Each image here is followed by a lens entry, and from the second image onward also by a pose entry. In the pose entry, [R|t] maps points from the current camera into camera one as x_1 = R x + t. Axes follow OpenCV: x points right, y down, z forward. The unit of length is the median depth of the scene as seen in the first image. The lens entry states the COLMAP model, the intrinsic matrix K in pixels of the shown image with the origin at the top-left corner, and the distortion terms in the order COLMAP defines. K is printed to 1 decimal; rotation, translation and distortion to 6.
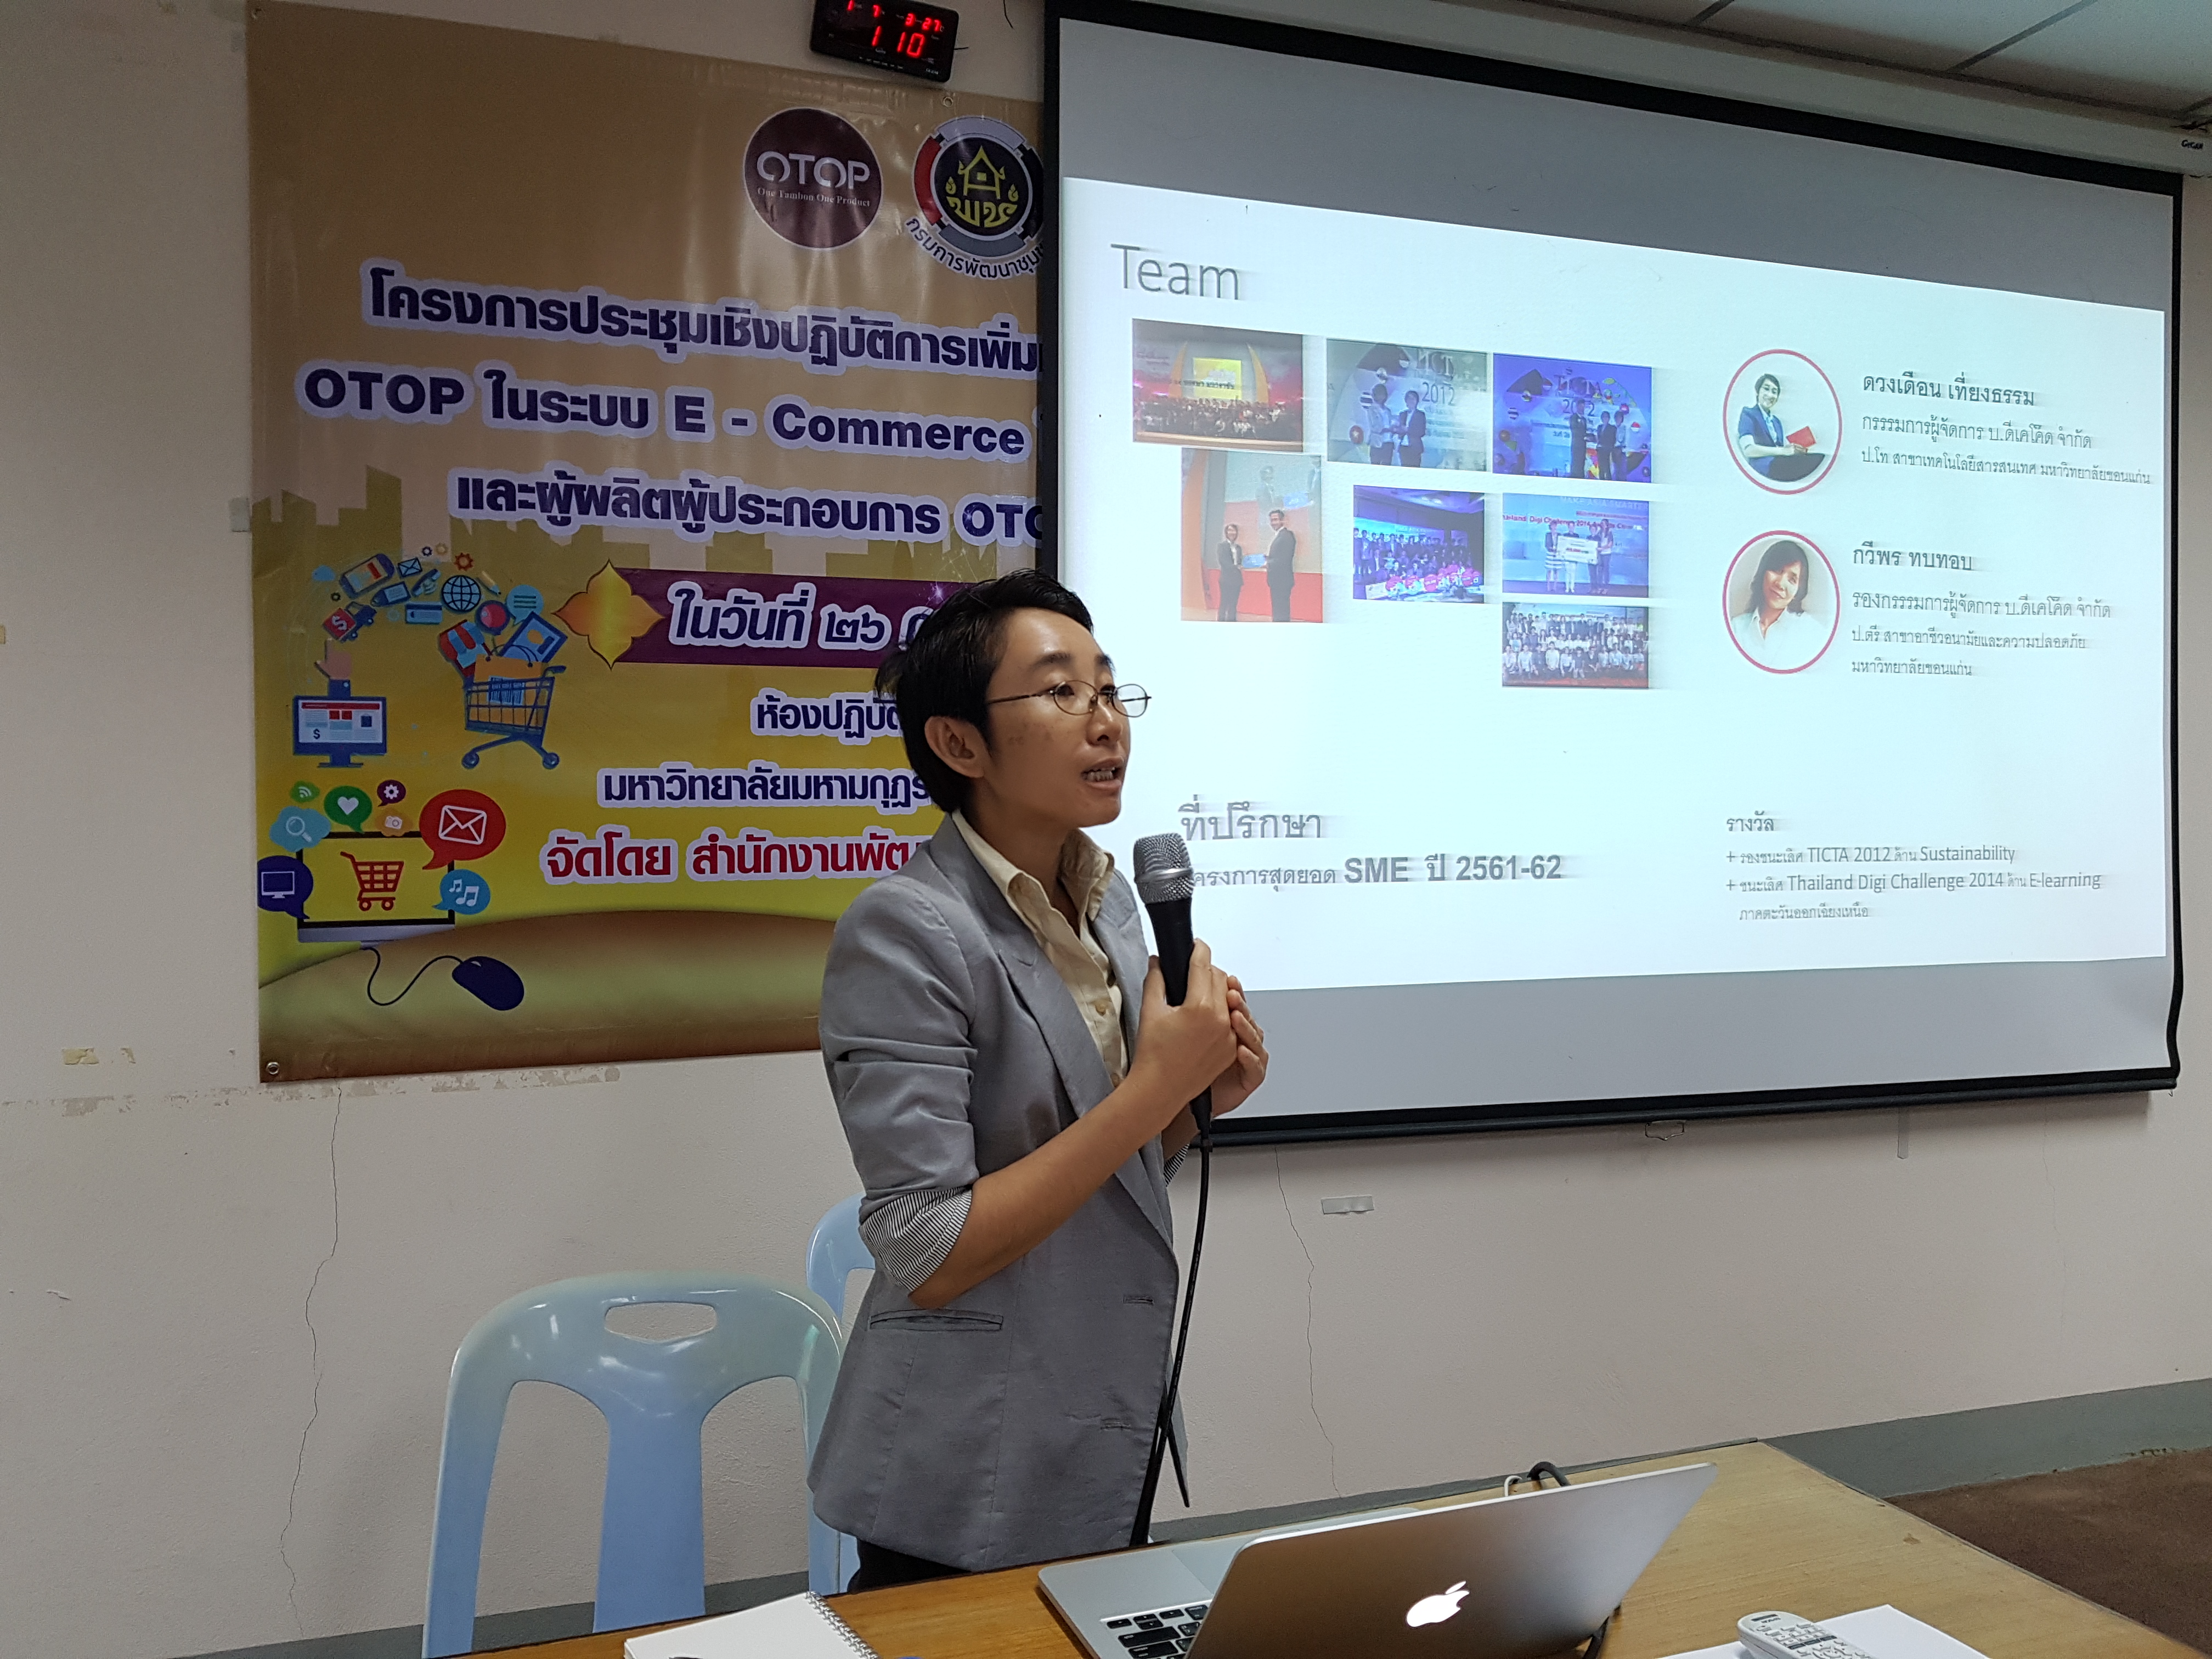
lens RADIAL K [[1721.7, 0, 1098.4], [0, 1721.7, 825.3], [0, 0, 1]] dist [0.144437, -0.327001]
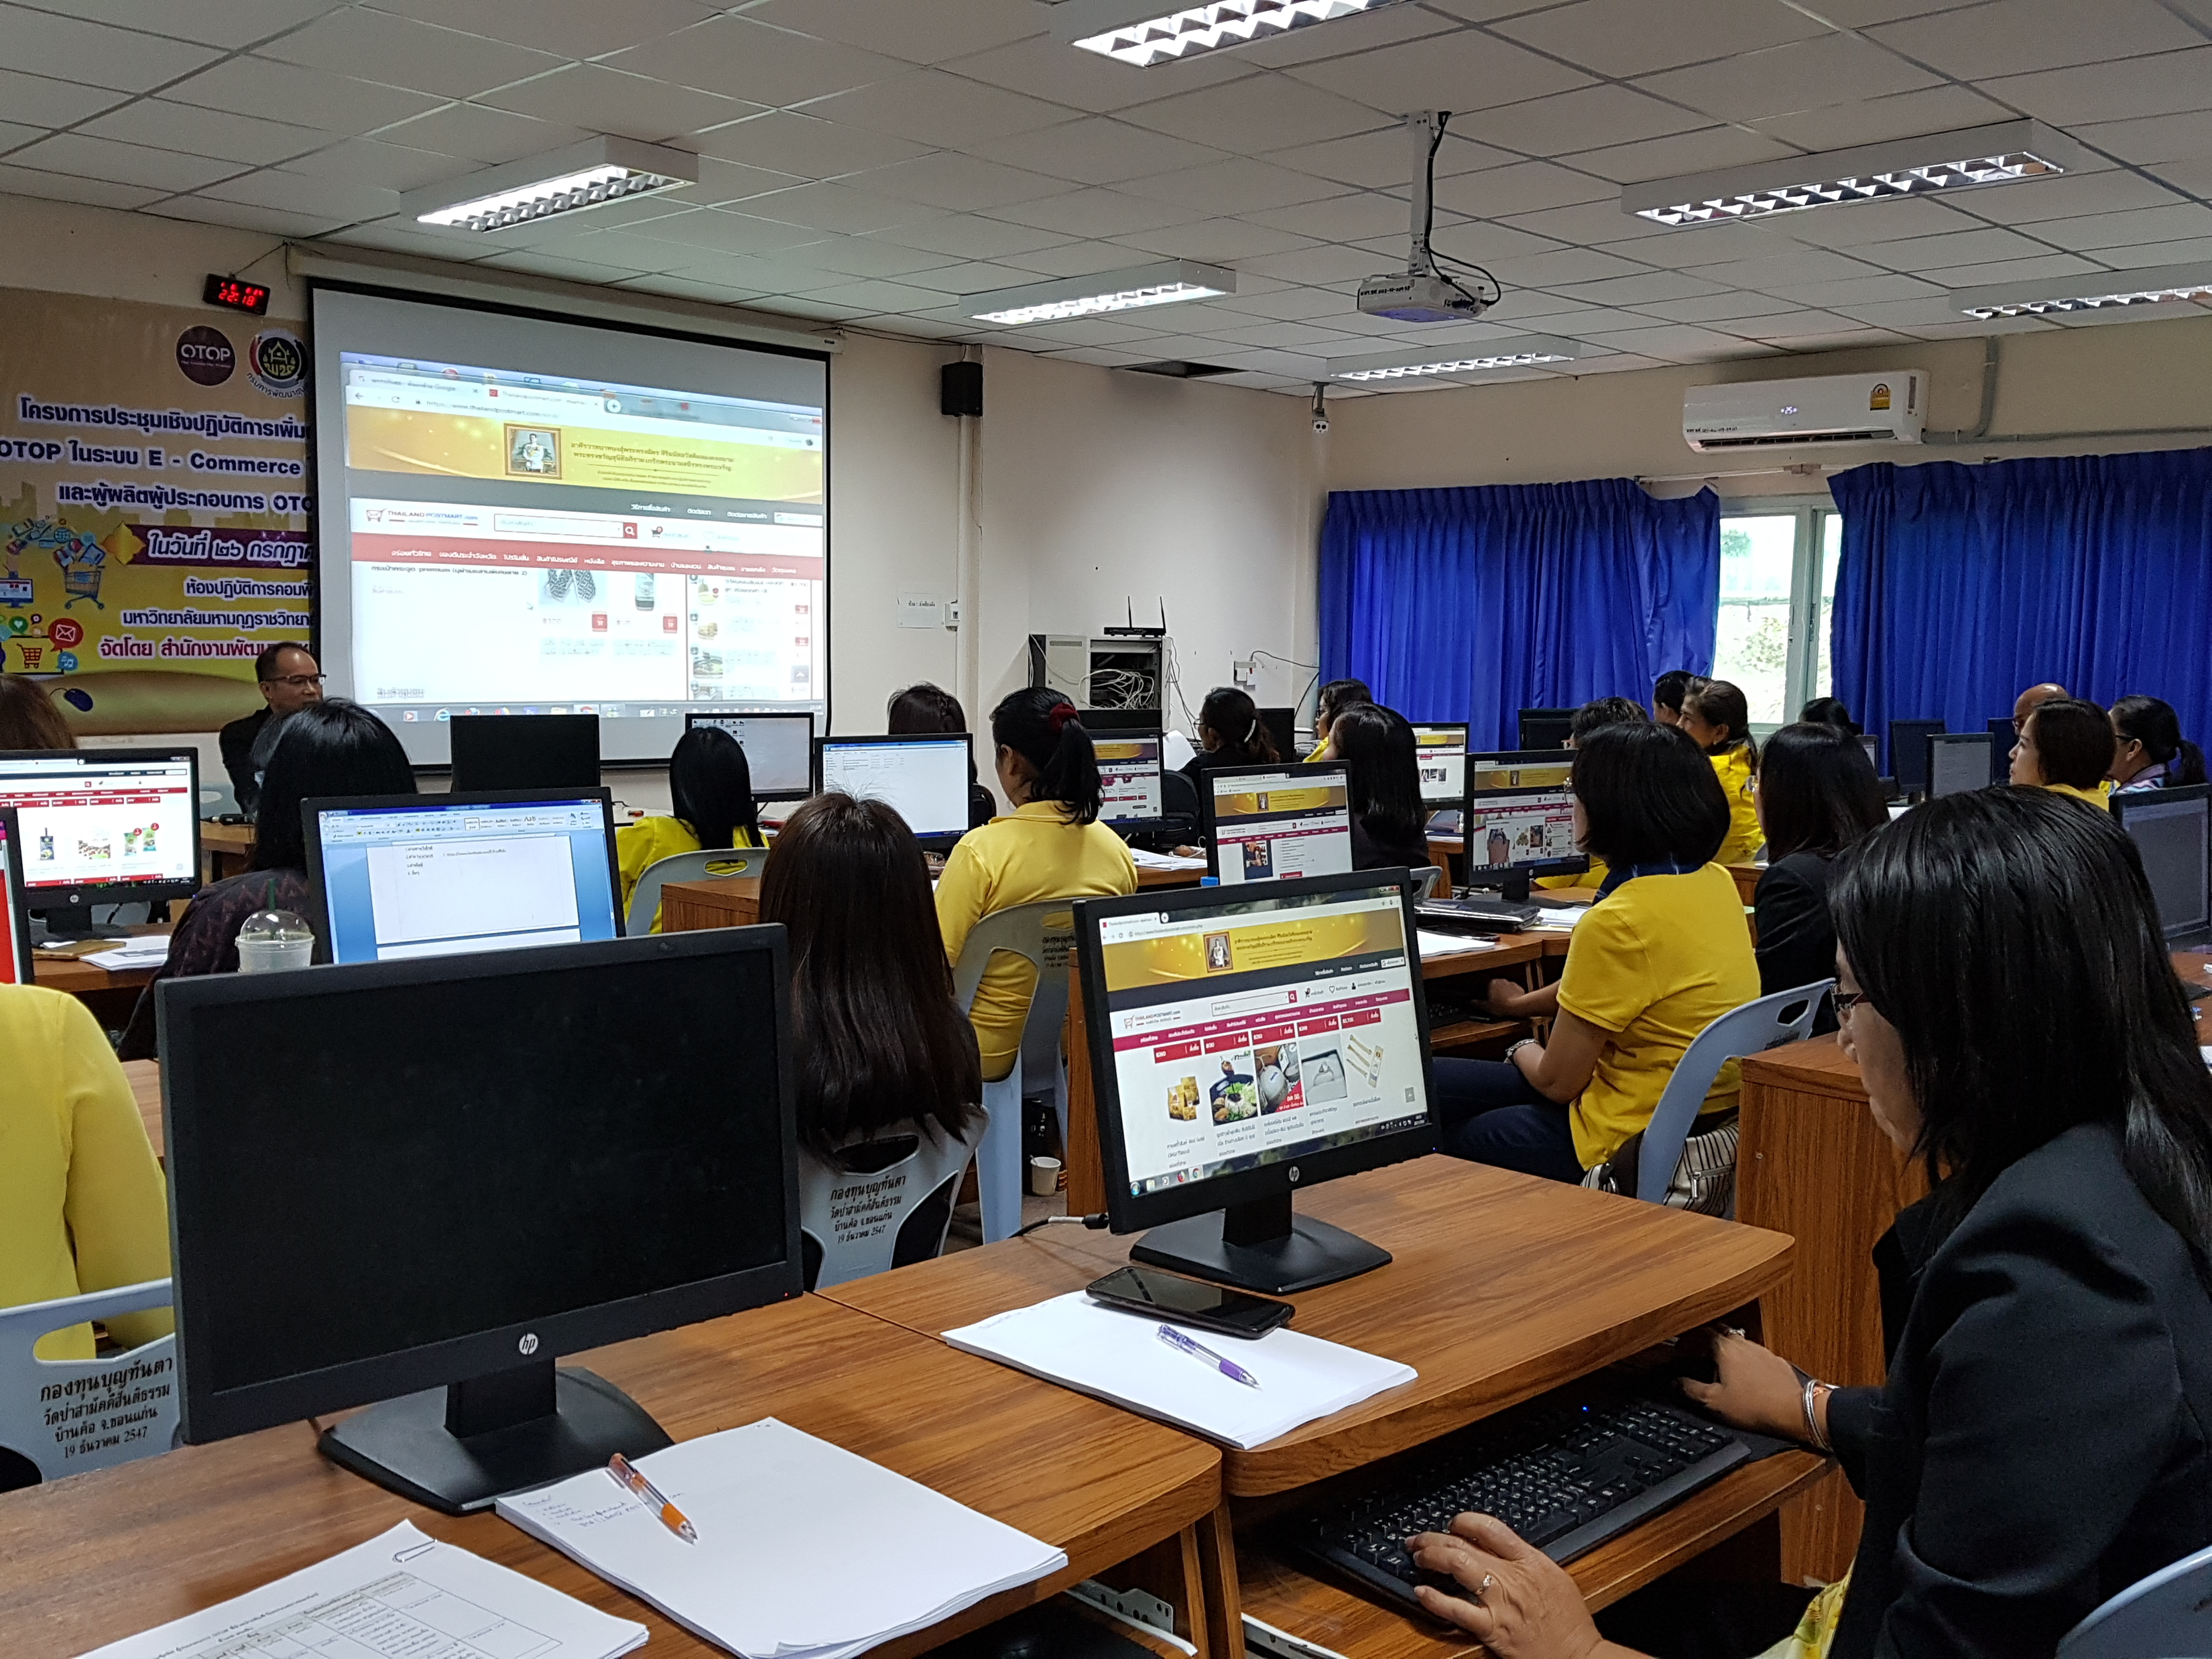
lens RADIAL K [[2096.6, 0, 1092.4], [0, 2096.6, 858.4], [0, 0, 1]] dist [0.014547, -0.015663]
pose [[0.898564, -0.033119, 0.437591, -0.351825], [-0.009417, 0.995463, 0.094677, 0.020040], [-0.438742, -0.089194, 0.894176, -2.096336]]
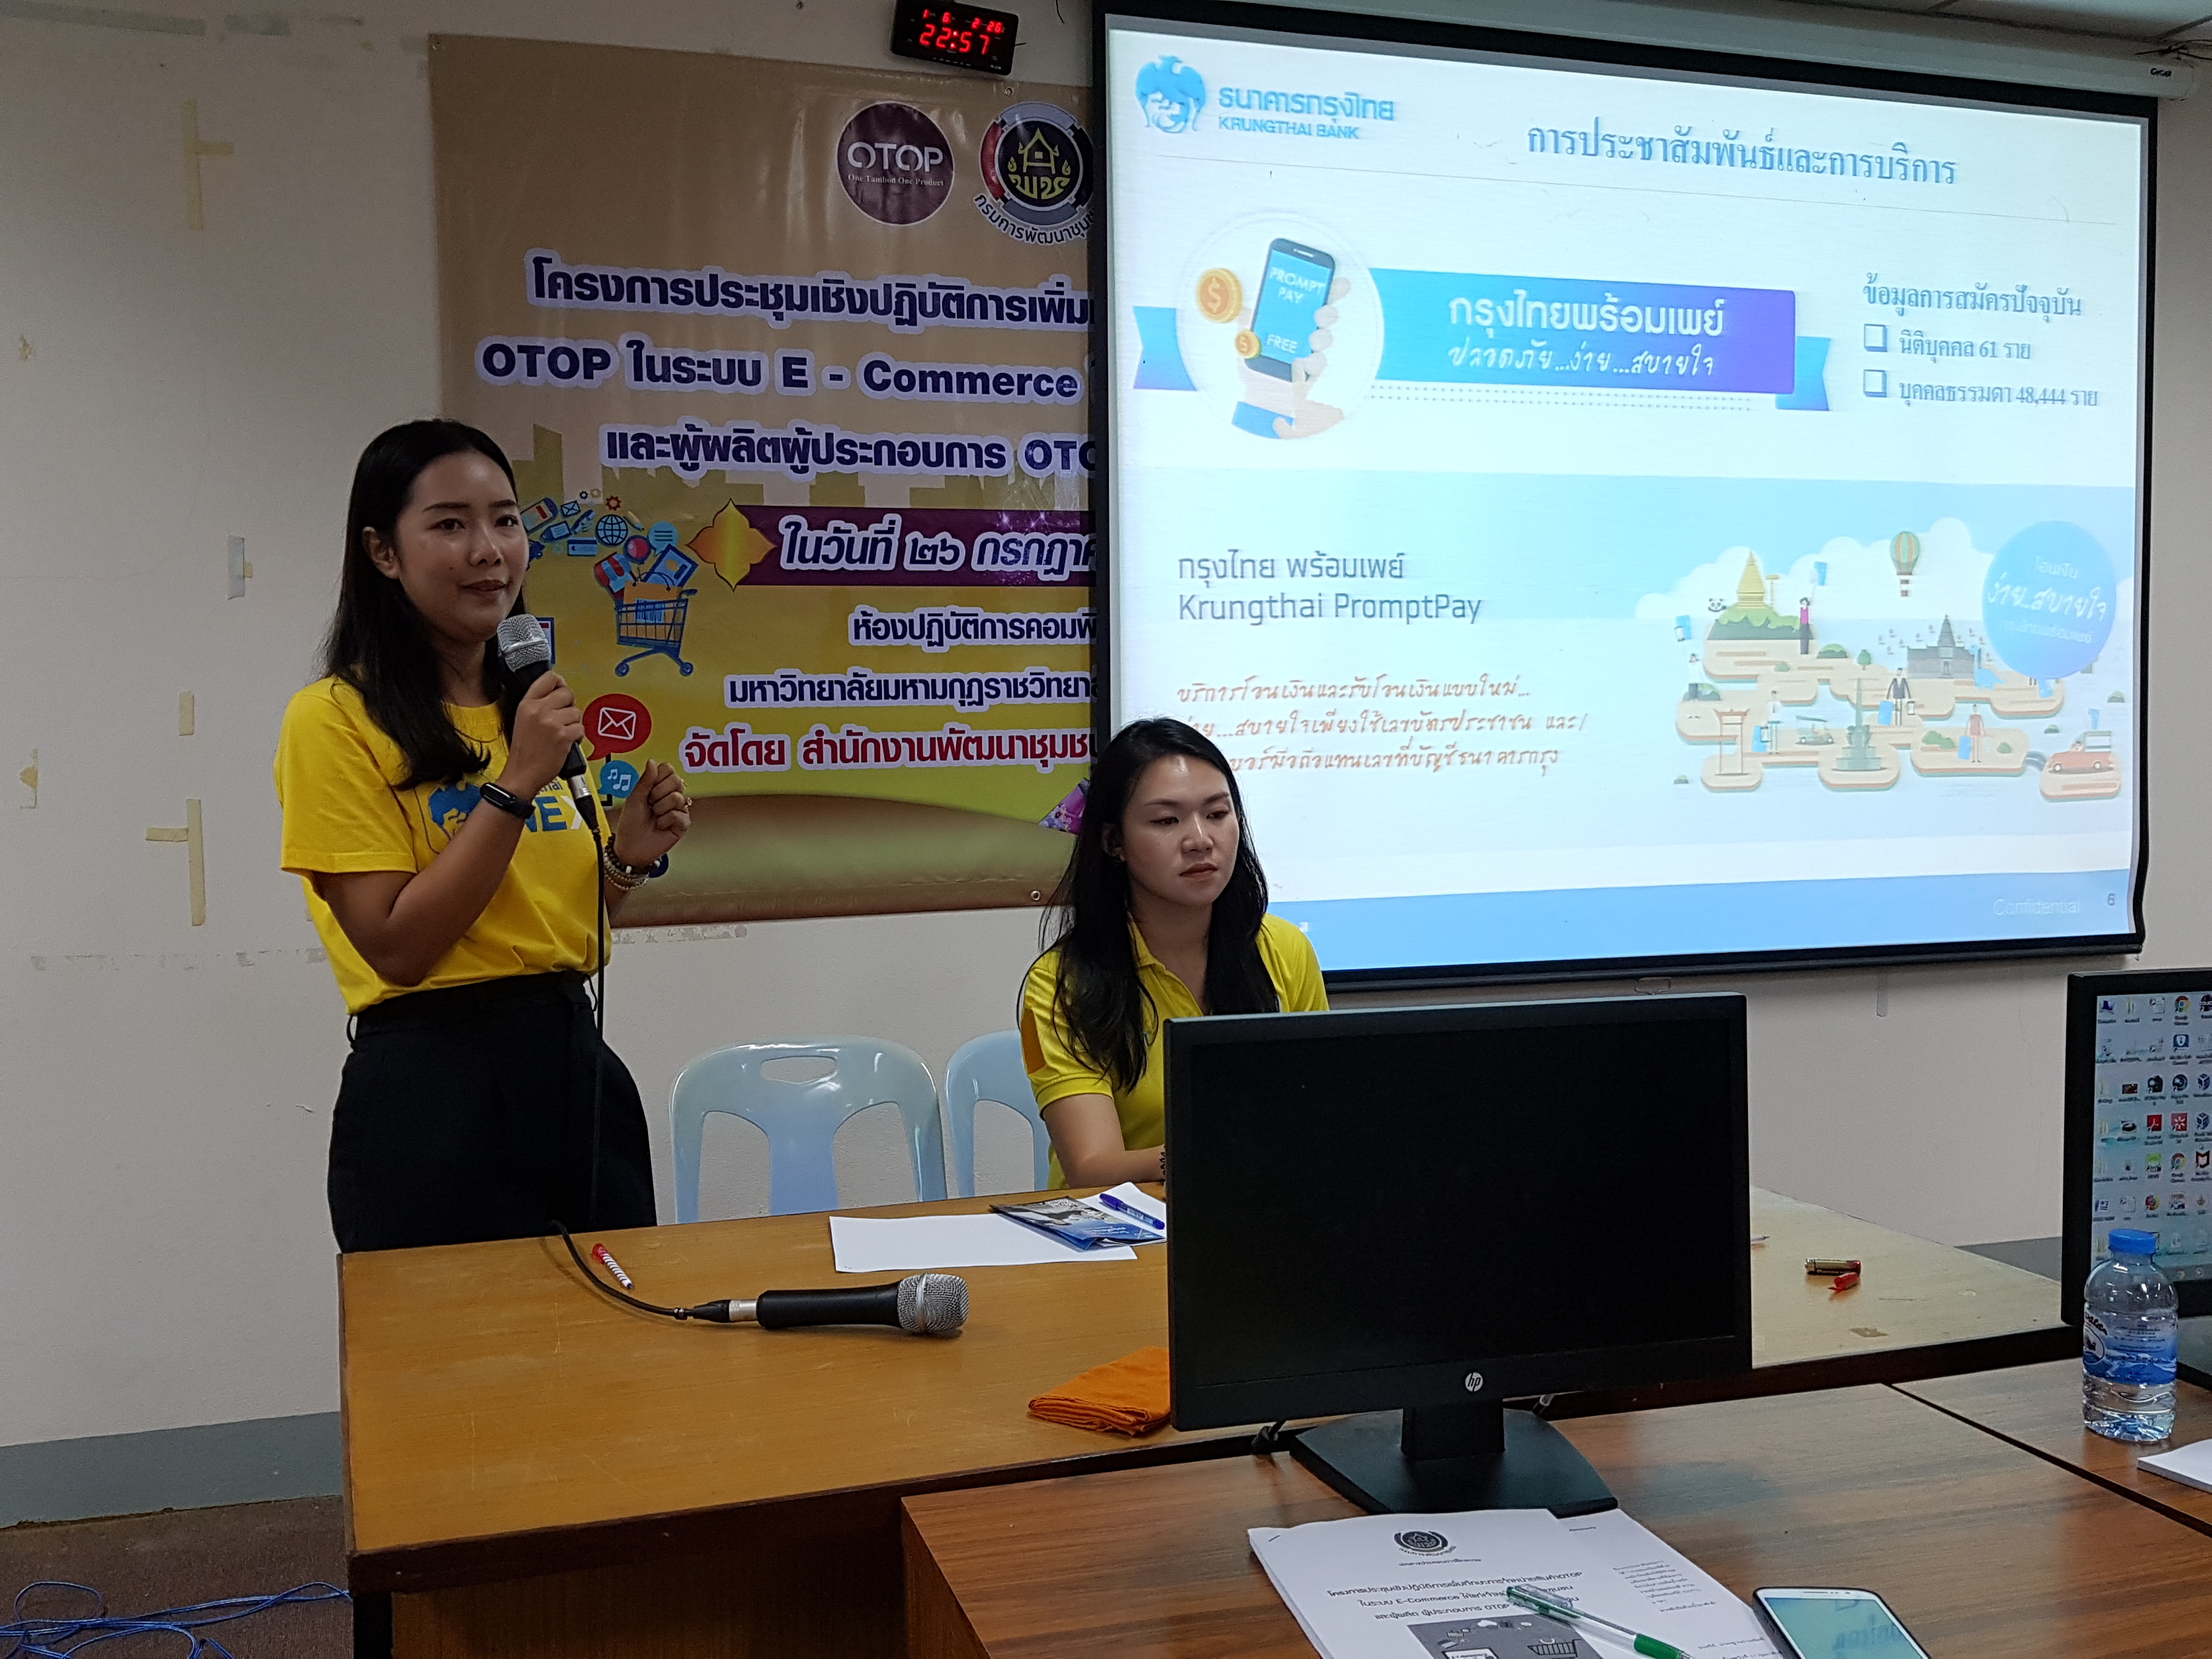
lens RADIAL K [[2156.9, 0, 1131.5], [0, 2156.9, 822.0], [0, 0, 1]] dist [0.144562, -0.349911]
pose [[0.999959, -0.008436, -0.003308, -0.004948], [0.008587, 0.998791, 0.048401, -0.001747], [0.002896, -0.048428, 0.998823, -0.472897]]
